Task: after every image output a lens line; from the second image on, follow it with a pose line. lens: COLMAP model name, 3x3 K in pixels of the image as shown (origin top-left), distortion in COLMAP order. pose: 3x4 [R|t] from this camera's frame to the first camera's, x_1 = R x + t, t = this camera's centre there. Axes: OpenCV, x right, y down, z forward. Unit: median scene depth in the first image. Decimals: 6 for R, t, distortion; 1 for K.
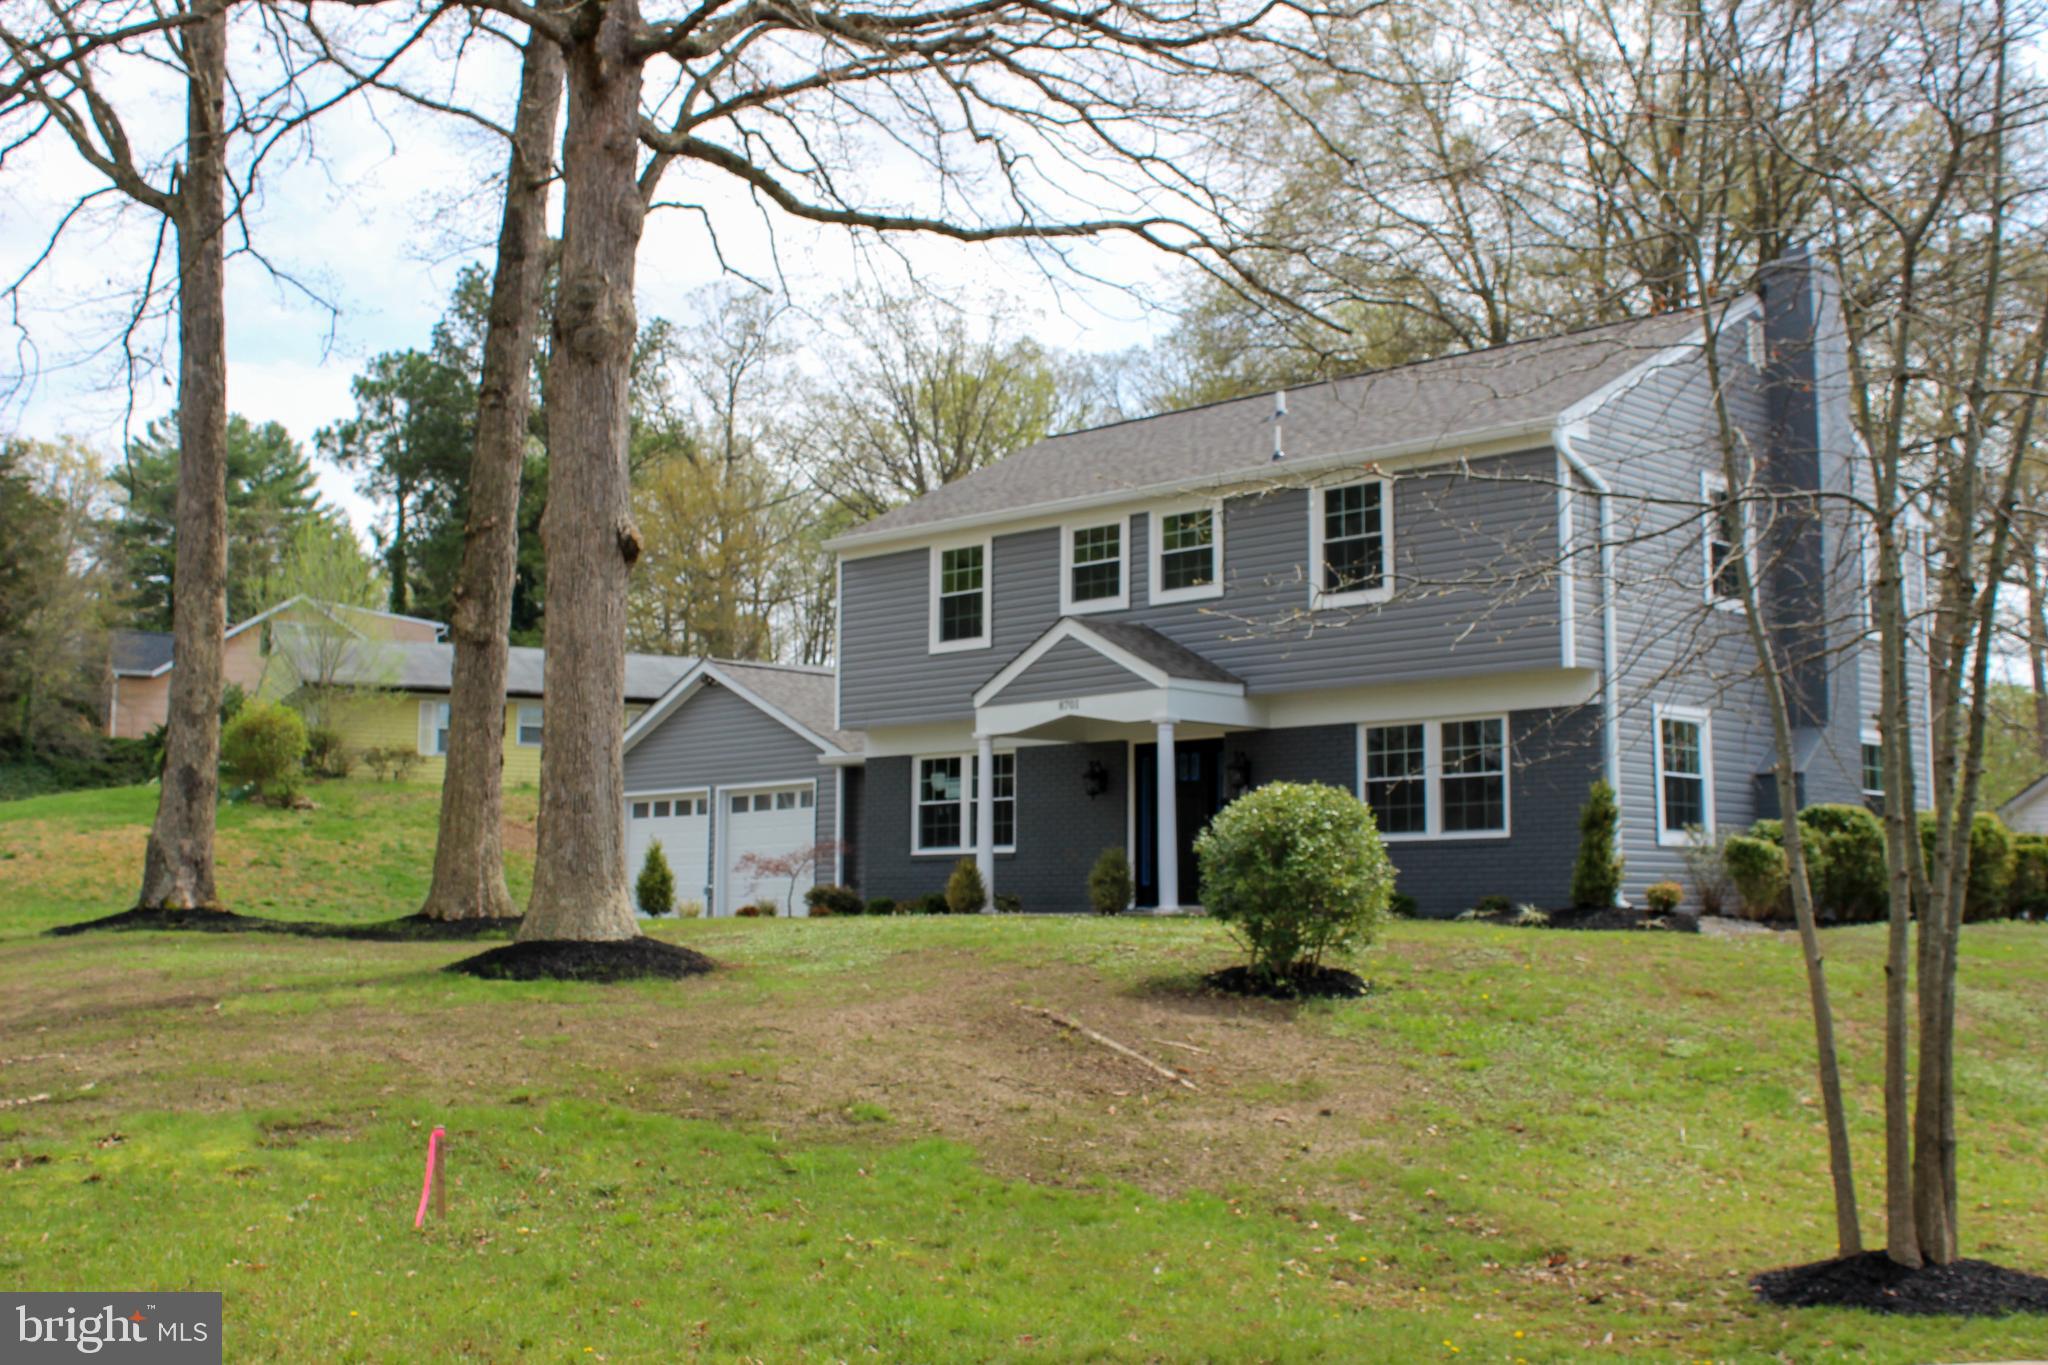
lens RADIAL K [[2375.1, 0, 1024.0], [0, 2375.1, 682.5], [0, 0, 1]] dist [-0.064716, -0.002681]
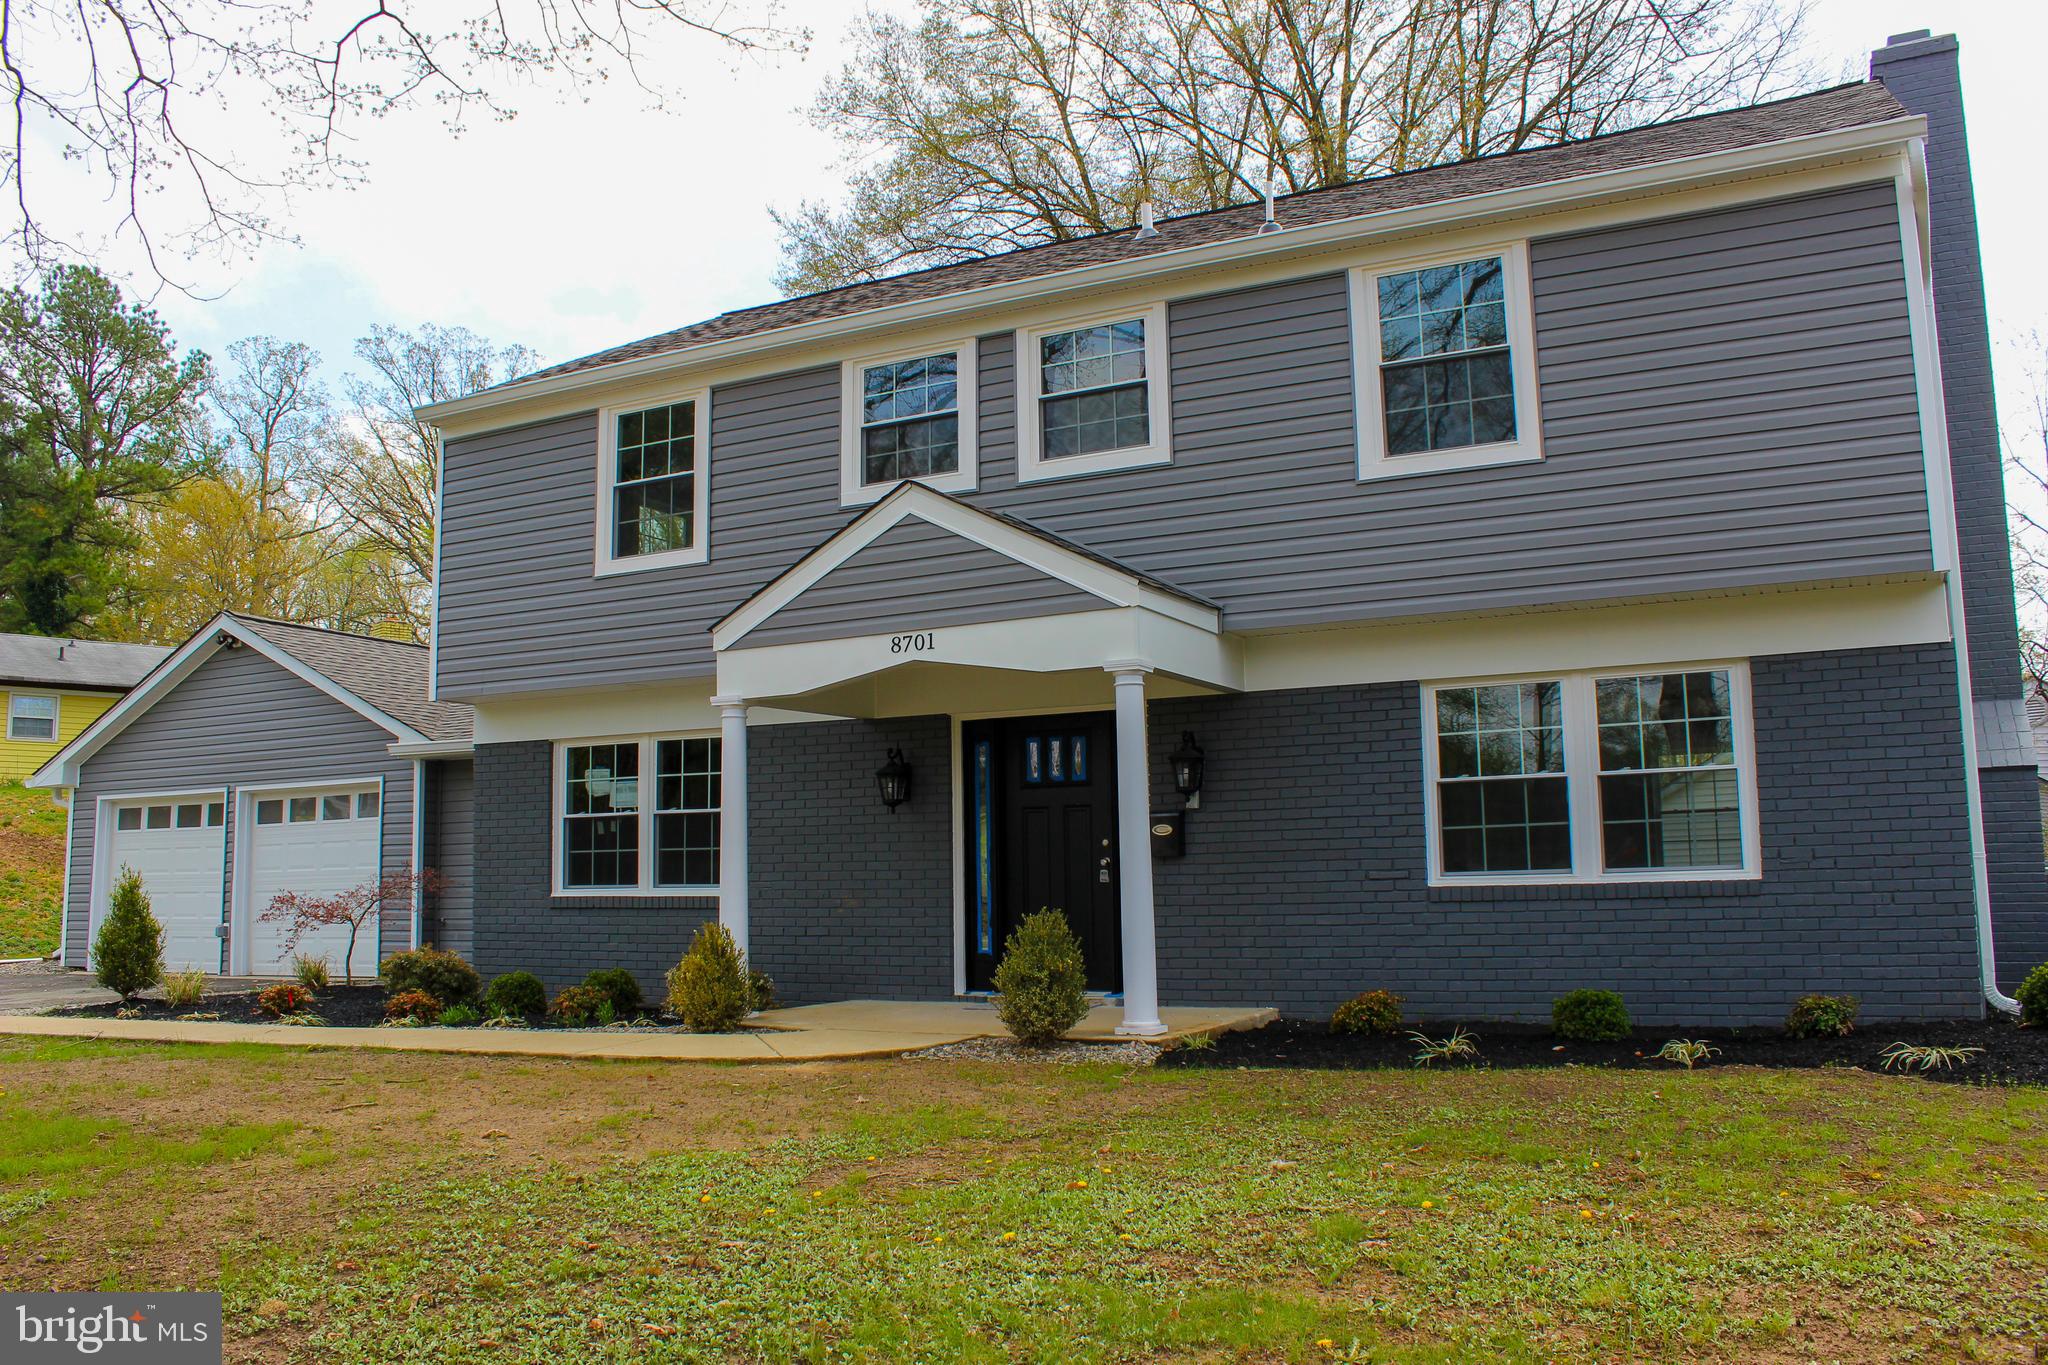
lens RADIAL K [[1702.6, 0, 1002.5], [0, 1702.6, 680.1], [0, 0, 1]] dist [-0.161358, 0.152479]
pose [[0.955858, 0.017372, 0.293314, -0.066962], [-0.011975, 0.999725, -0.020186, 0.022655], [-0.293584, 0.015783, 0.955803, 0.547567]]
